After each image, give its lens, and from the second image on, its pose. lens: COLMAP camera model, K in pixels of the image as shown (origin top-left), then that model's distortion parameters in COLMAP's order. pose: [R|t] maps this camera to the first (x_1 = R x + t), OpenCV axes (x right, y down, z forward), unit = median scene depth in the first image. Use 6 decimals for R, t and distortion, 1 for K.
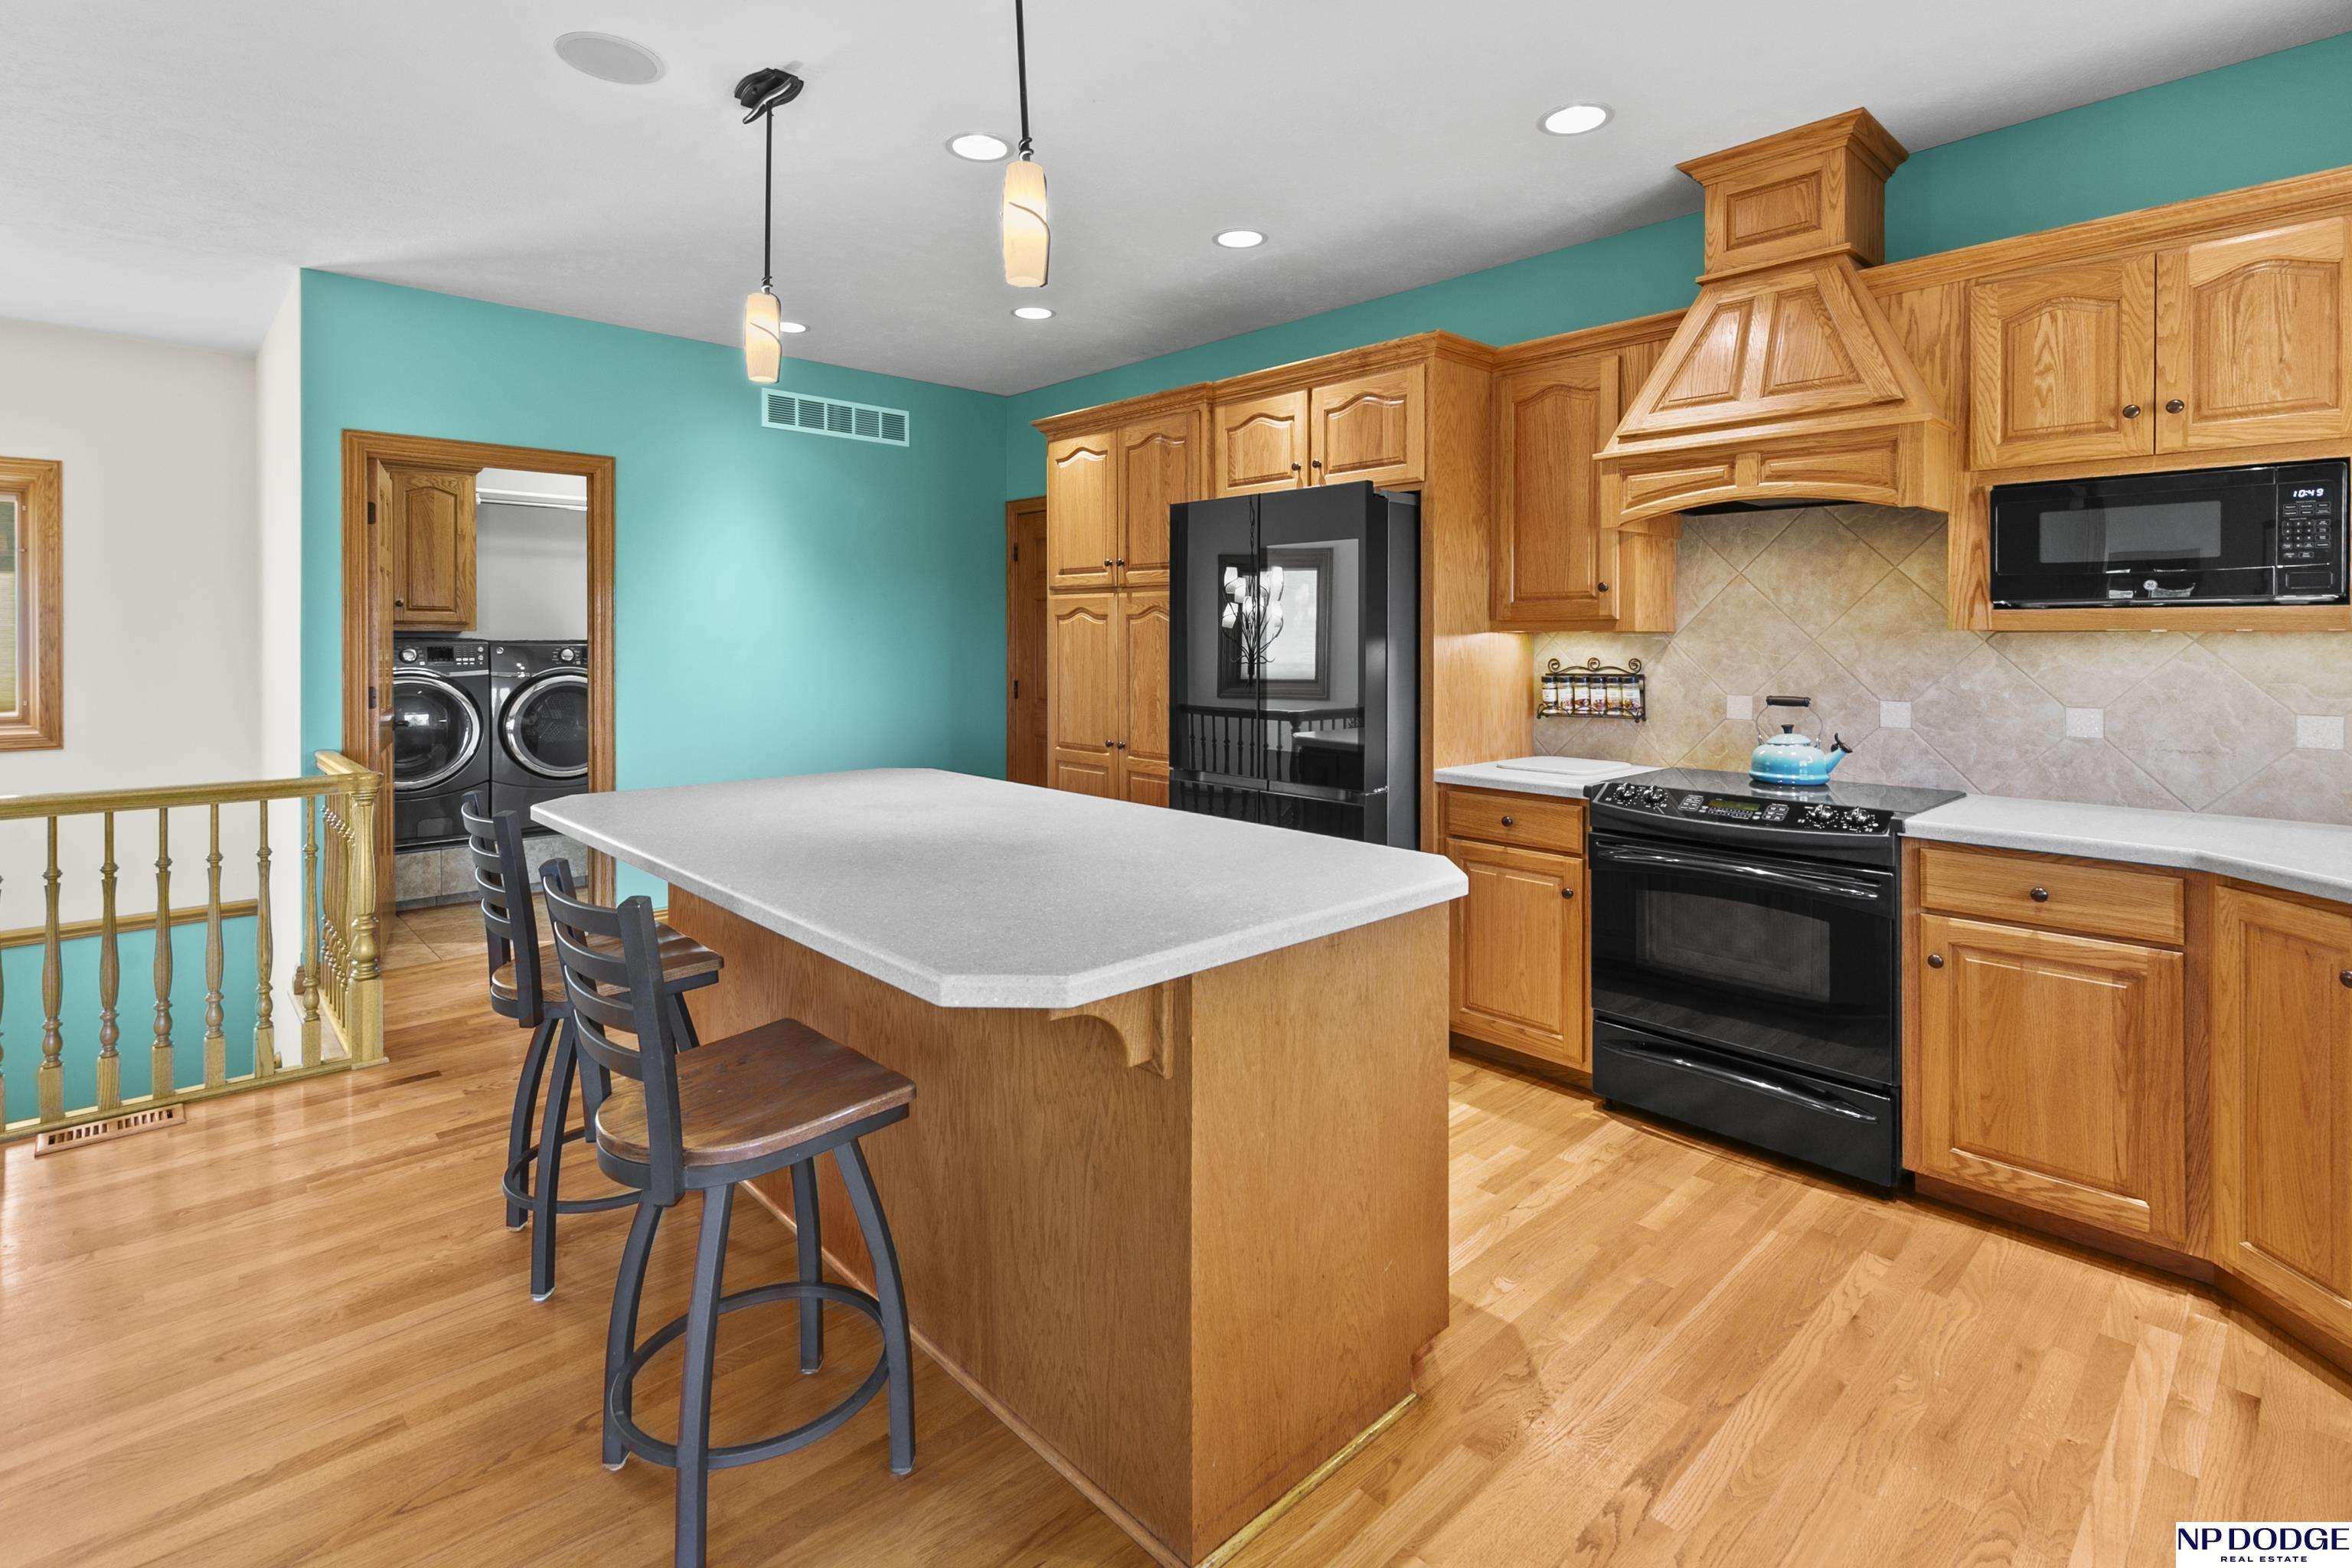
lens RADIAL K [[1119.9, 0, 1187.5], [0, 1119.9, 647.1], [0, 0, 1]] dist [0.000857, -0.000384]
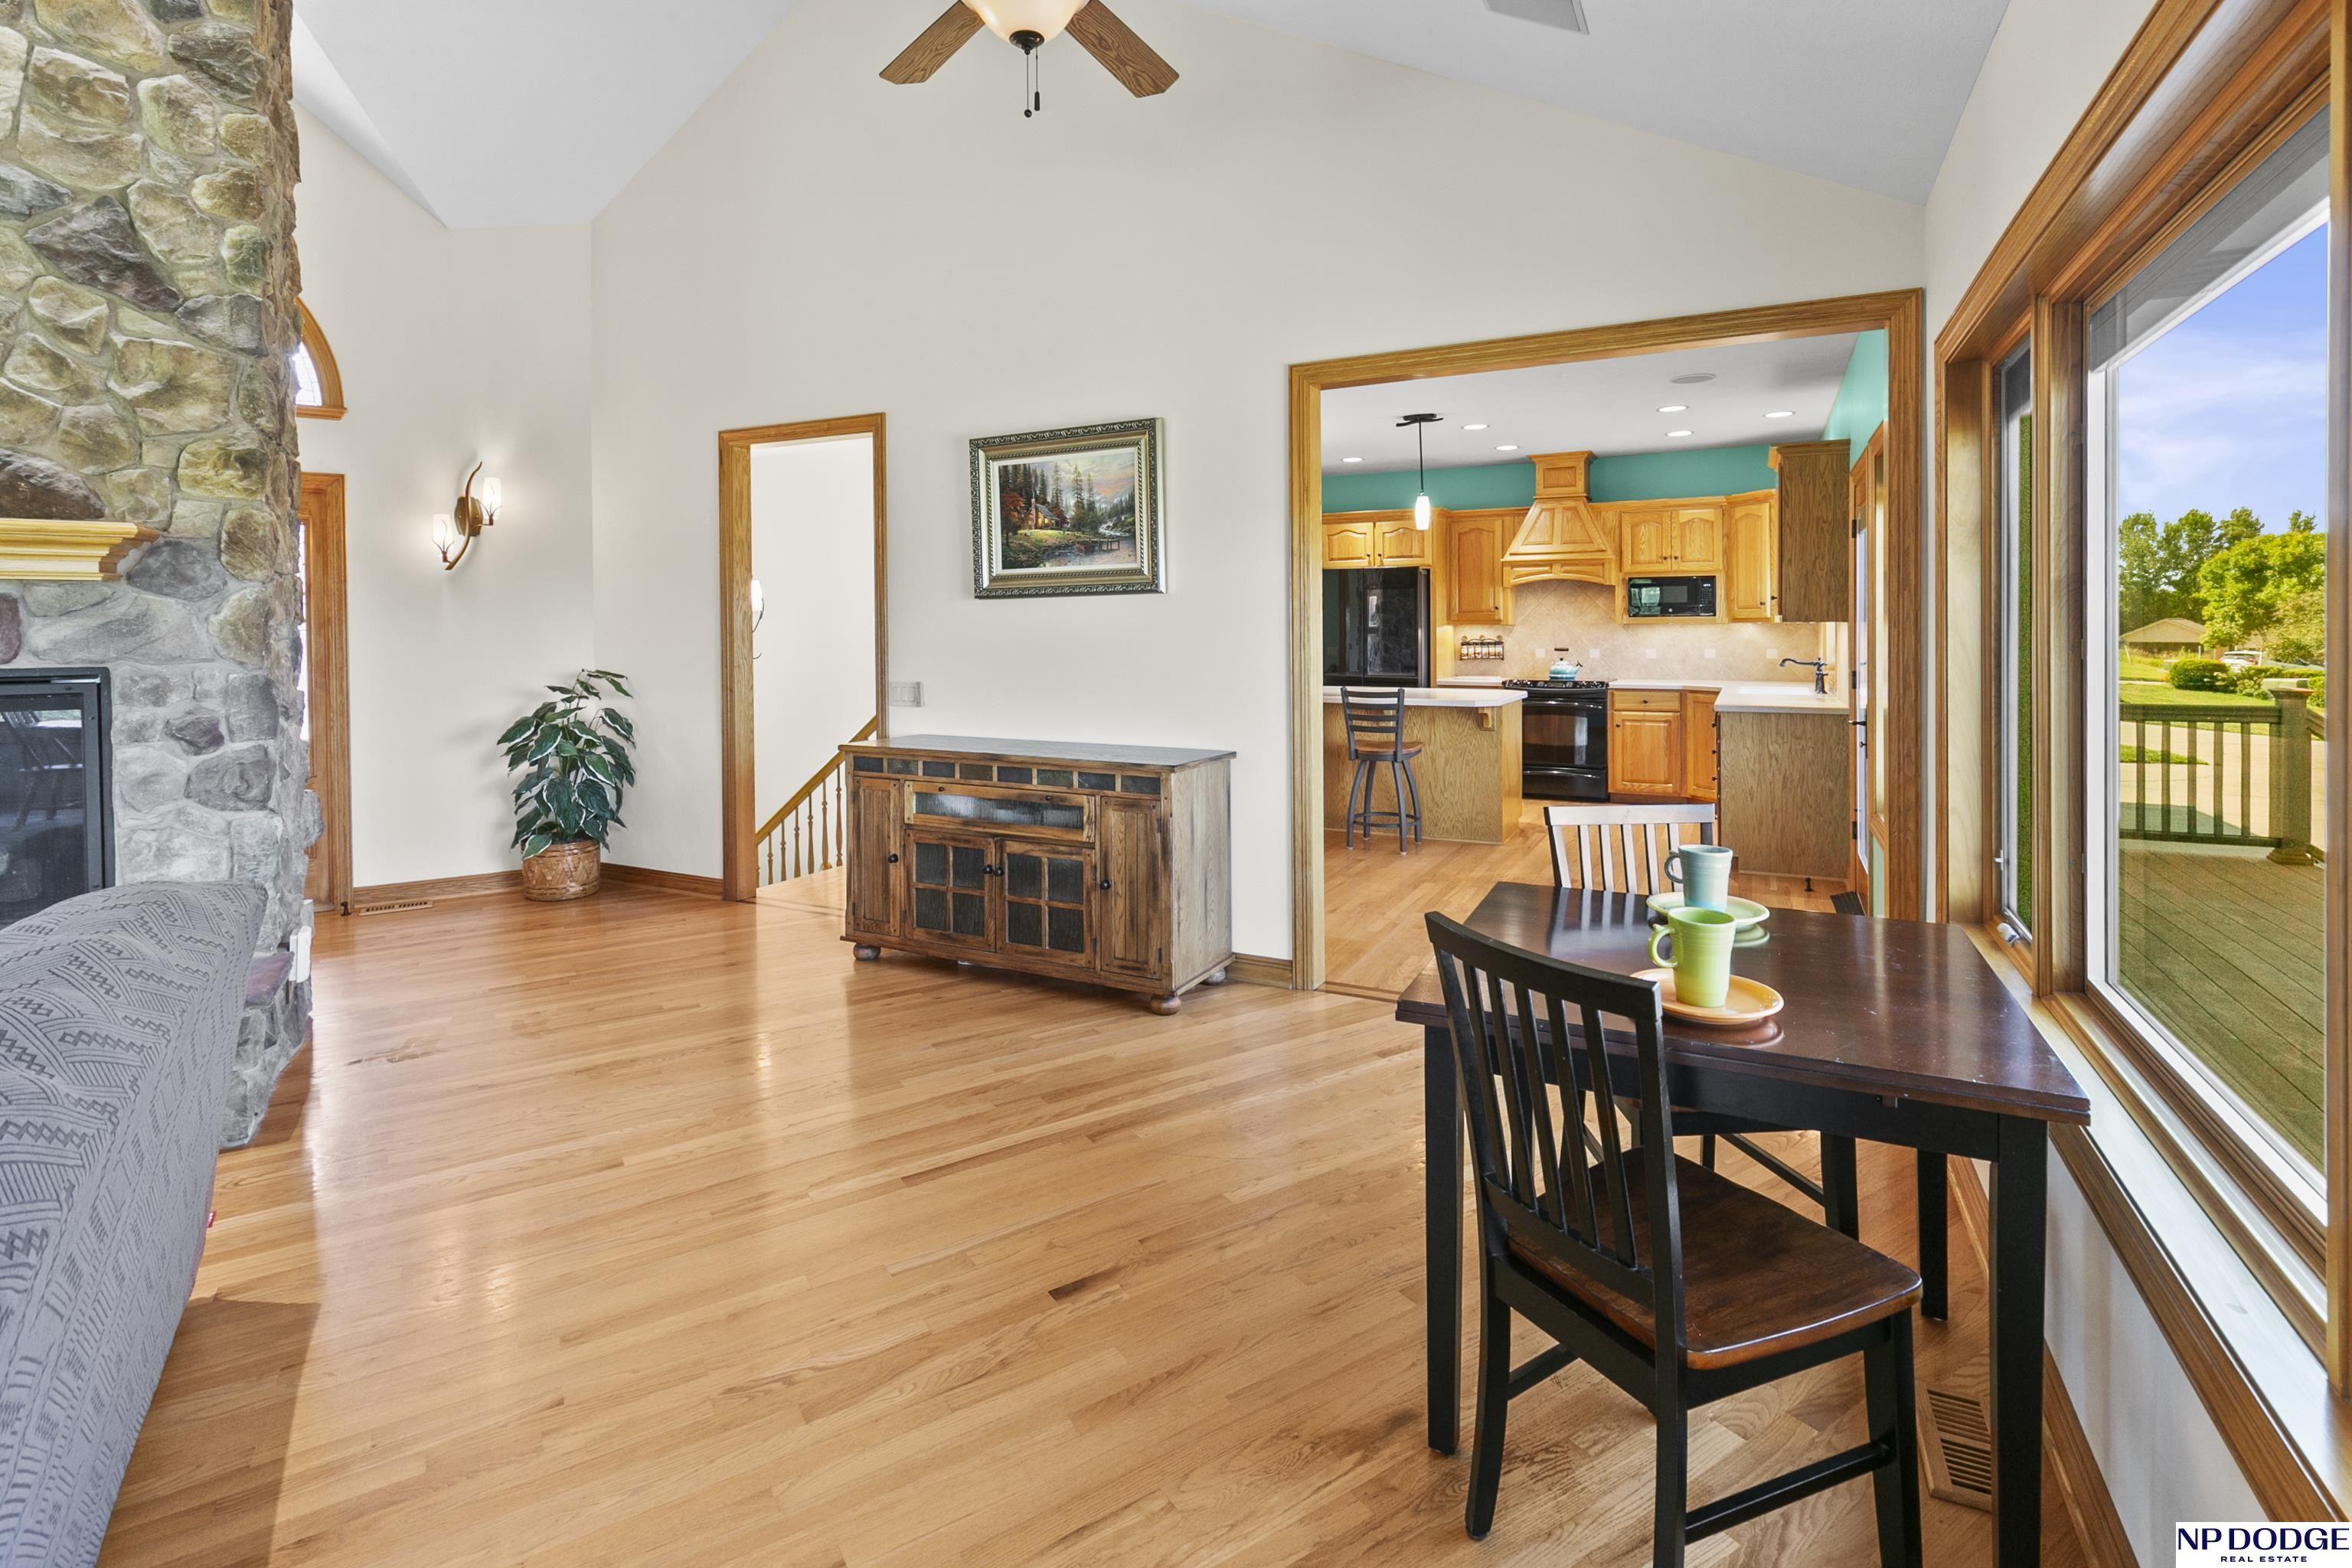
lens RADIAL K [[1119.9, 0, 1187.5], [0, 1119.9, 647.1], [0, 0, 1]] dist [0.000857, -0.000384]
pose [[0.940972, -0.010964, 0.338306, -1.390979], [0.008650, 0.999928, 0.008346, 0.012177], [-0.338373, -0.004928, 0.940999, -1.417118]]
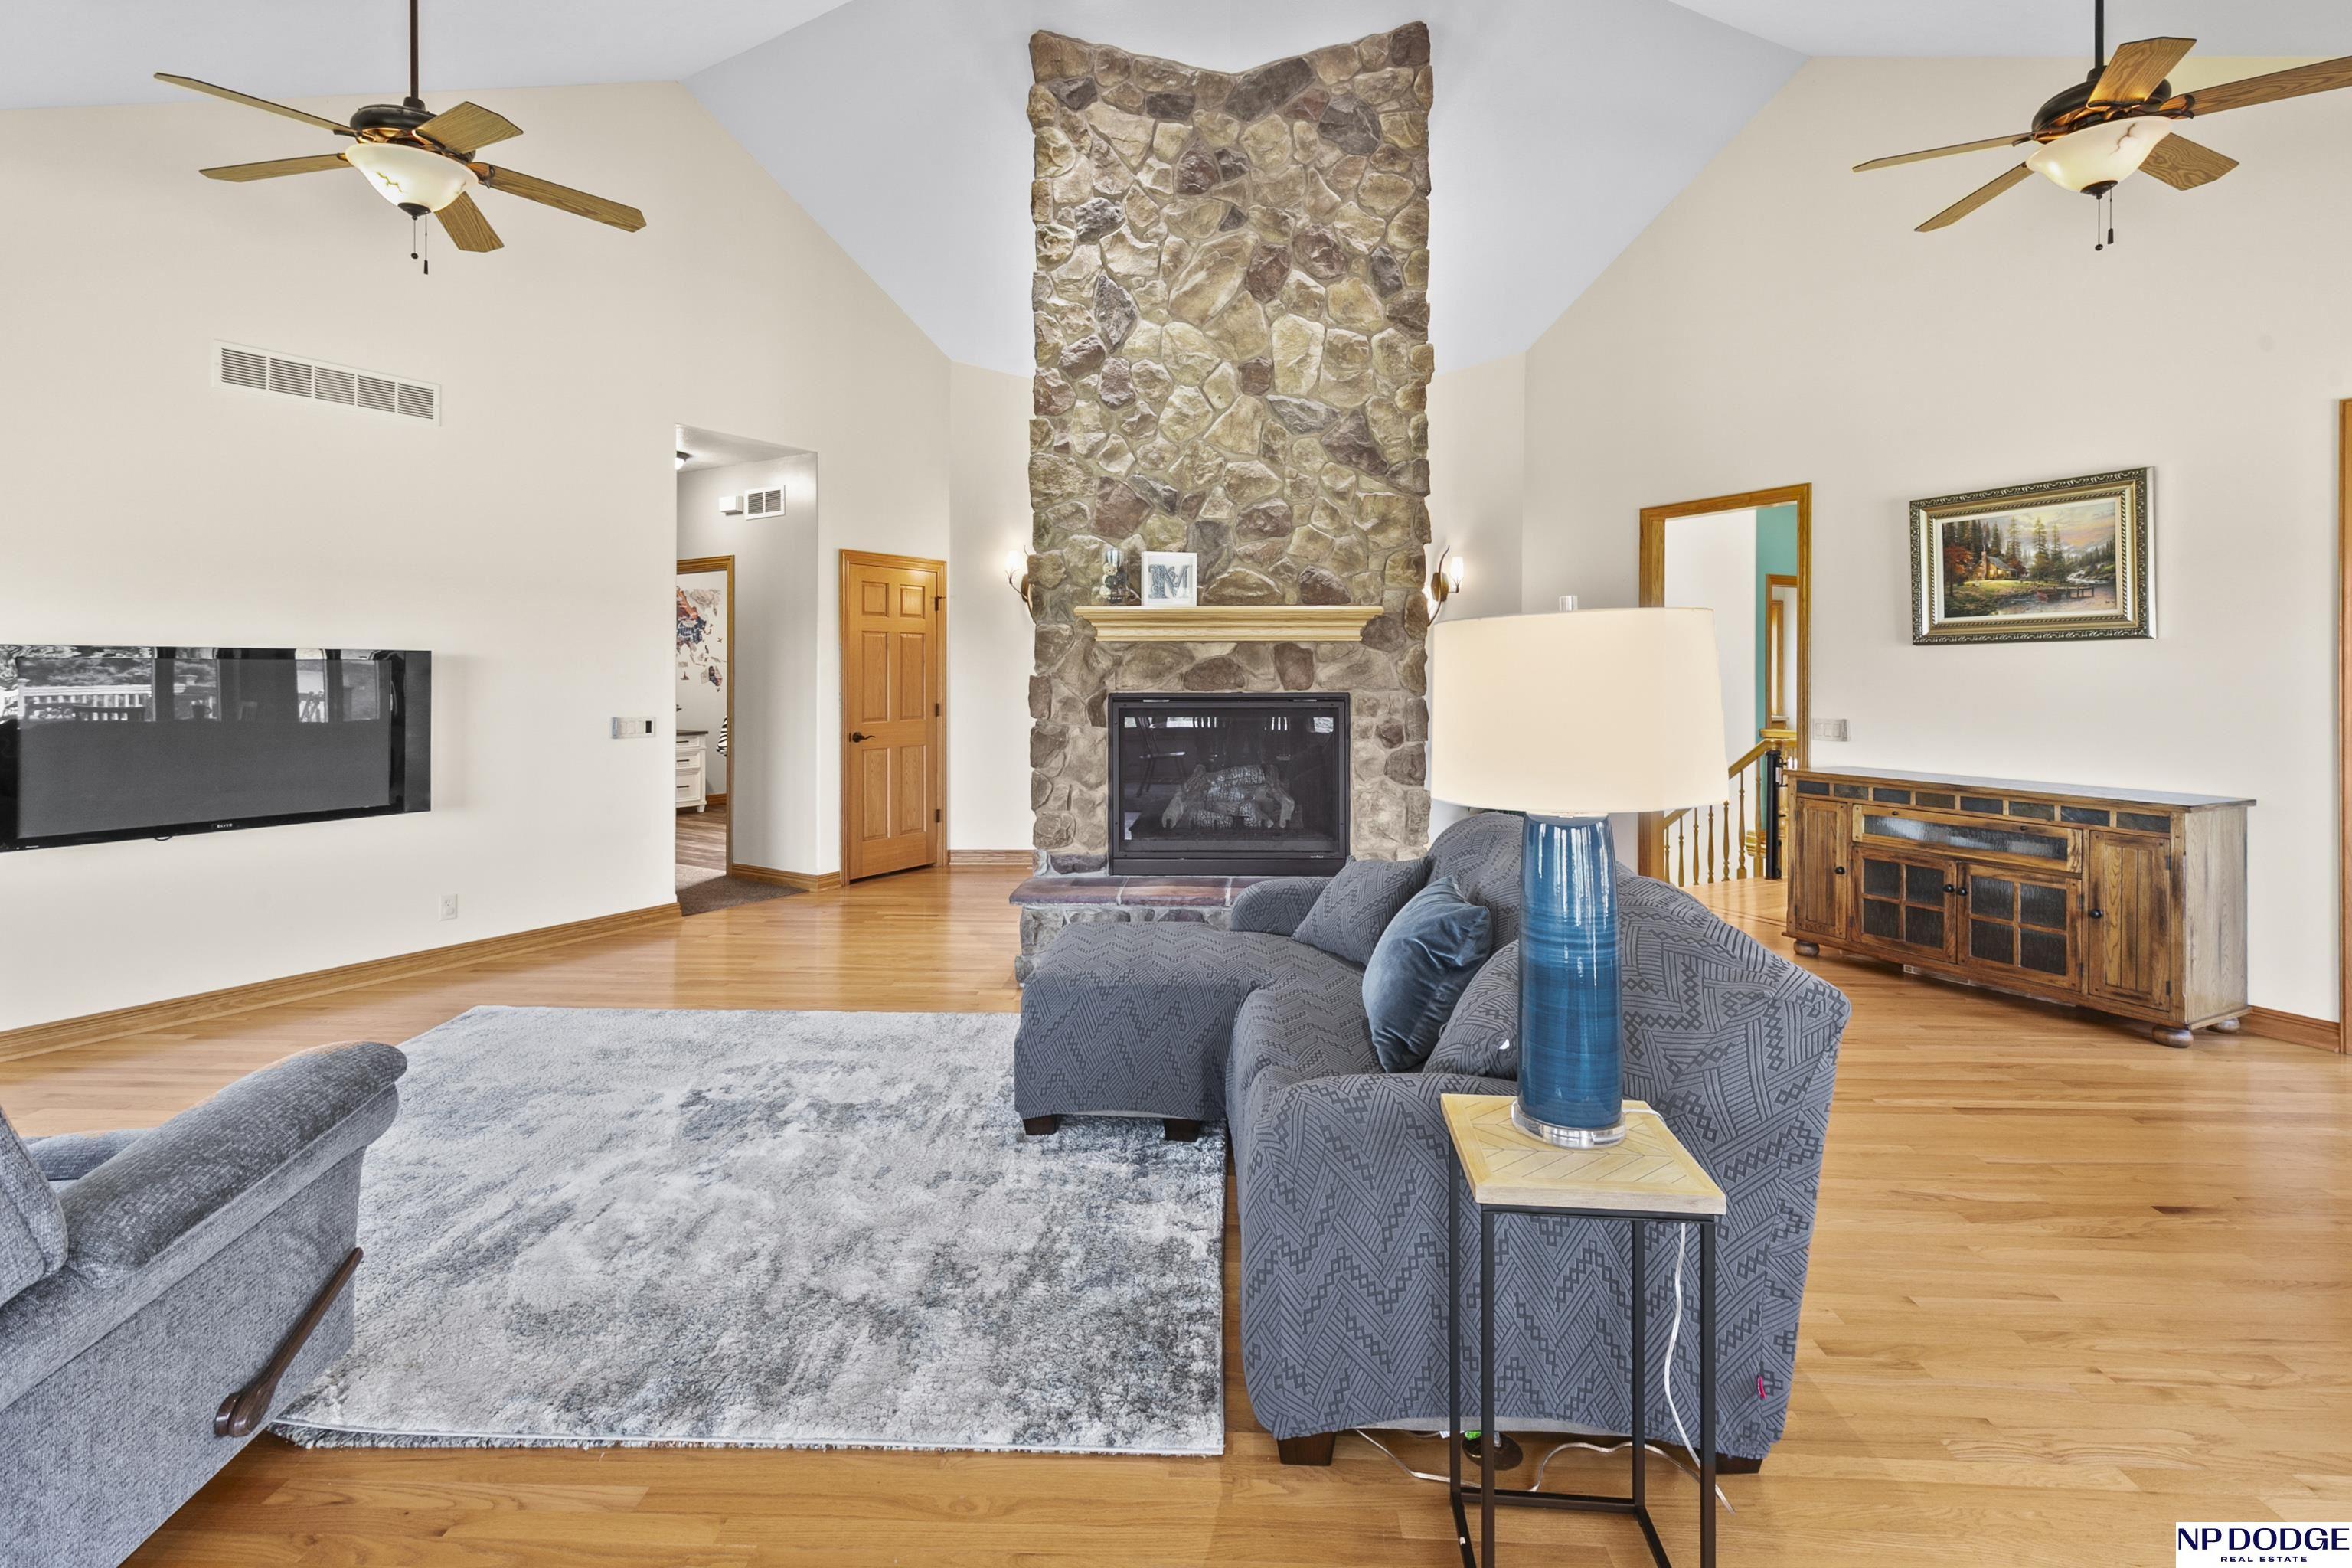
lens RADIAL K [[1104.7, 0, 1169.4], [0, 1104.7, 677.0], [0, 0, 1]] dist [0.000761, -0.000618]
pose [[0.958197, 0.001841, -0.286104, -1.936080], [-0.003197, 0.999986, -0.004274, 0.016330], [0.286092, 0.005010, 0.958189, -1.997099]]
